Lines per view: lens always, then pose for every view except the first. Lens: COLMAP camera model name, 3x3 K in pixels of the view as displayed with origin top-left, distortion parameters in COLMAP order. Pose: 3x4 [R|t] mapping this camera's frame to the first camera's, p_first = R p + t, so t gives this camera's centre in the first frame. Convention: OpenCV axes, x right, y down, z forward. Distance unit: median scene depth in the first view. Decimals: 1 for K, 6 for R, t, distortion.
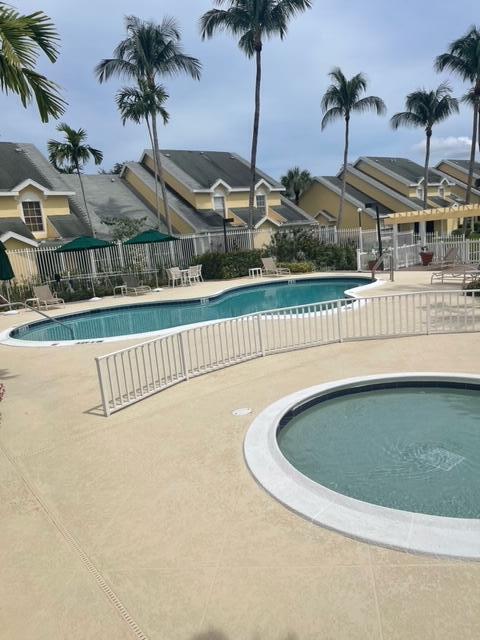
lens RADIAL K [[472.2, 0, 238.2], [0, 472.2, 327.7], [0, 0, 1]] dist [0.079412, -0.077997]
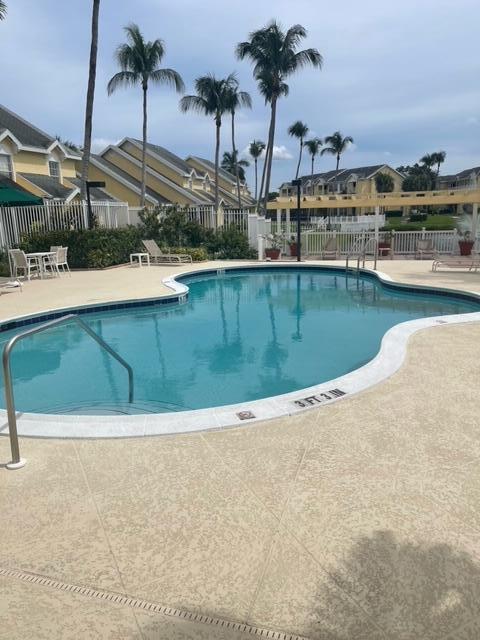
lens RADIAL K [[472.2, 0, 238.2], [0, 472.2, 327.7], [0, 0, 1]] dist [0.079412, -0.077997]
pose [[0.814686, -0.067888, 0.575915, -0.198354], [0.060853, 0.997649, 0.031520, -0.016843], [-0.576701, 0.009367, 0.816902, 0.216171]]
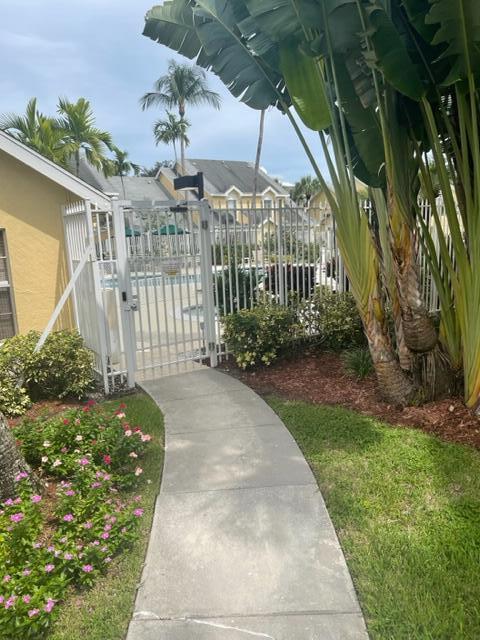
lens RADIAL K [[472.2, 0, 238.2], [0, 472.2, 327.7], [0, 0, 1]] dist [0.079412, -0.077997]
pose [[0.995359, 0.068094, -0.067993, 0.086562], [-0.067410, 0.997649, 0.012314, 0.042828], [0.068672, -0.007674, 0.997610, -0.249241]]
